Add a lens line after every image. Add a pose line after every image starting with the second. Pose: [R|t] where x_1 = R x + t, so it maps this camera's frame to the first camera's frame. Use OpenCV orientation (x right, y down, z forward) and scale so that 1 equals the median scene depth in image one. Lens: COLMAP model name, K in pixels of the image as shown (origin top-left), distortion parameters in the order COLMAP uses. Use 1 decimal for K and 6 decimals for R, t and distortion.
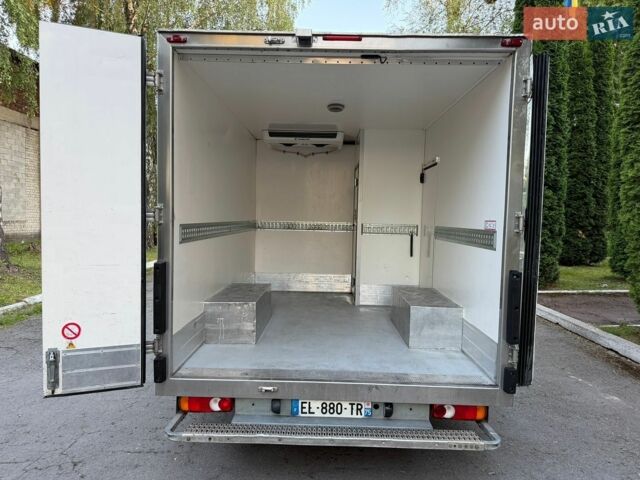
lens RADIAL K [[450.7, 0, 319.5], [0, 450.7, 237.6], [0, 0, 1]] dist [0.002384, -0.008191]
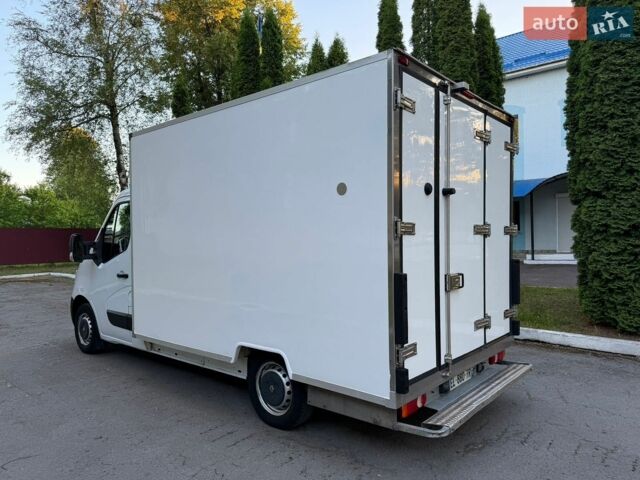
lens RADIAL K [[449.0, 0, 320.0], [0, 449.0, 240.0], [0, 0, 1]] dist [0.002241, 0.002274]
pose [[0.639059, -0.024409, 0.768770, -0.782533], [0.057793, 0.998195, -0.016349, -0.008266], [-0.766983, 0.054878, 0.639316, 0.306162]]
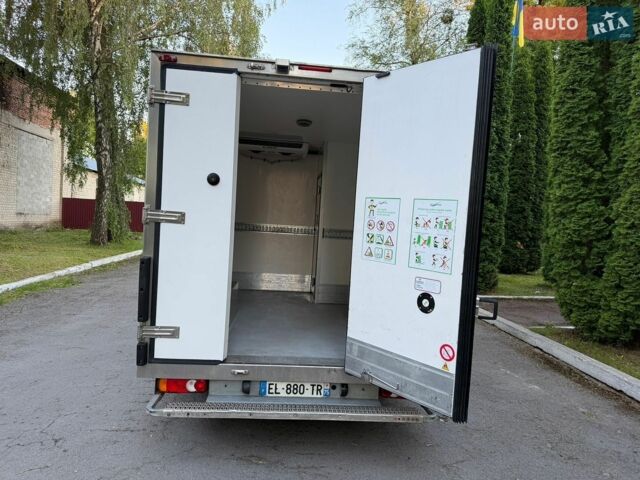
lens RADIAL K [[448.2, 0, 320.0], [0, 448.2, 240.0], [0, 0, 1]] dist [0.000548, -0.006687]
pose [[0.994323, 0.034304, 0.100721, -0.024698], [-0.034140, 0.999411, -0.003350, 0.001194], [-0.100777, -0.000108, 0.994909, -0.090019]]
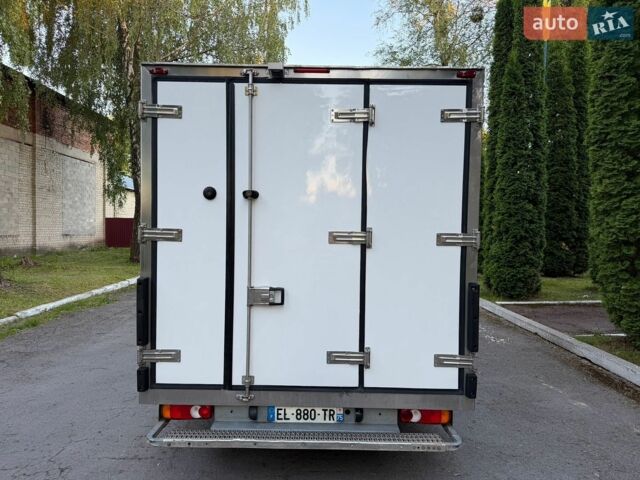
lens RADIAL K [[448.2, 0, 320.0], [0, 448.2, 240.0], [0, 0, 1]] dist [0.000548, -0.006687]
pose [[0.999881, -0.004719, 0.014684, 0.030617], [0.005047, 0.999736, -0.022418, -0.005345], [-0.014575, 0.022489, 0.999641, -0.042738]]
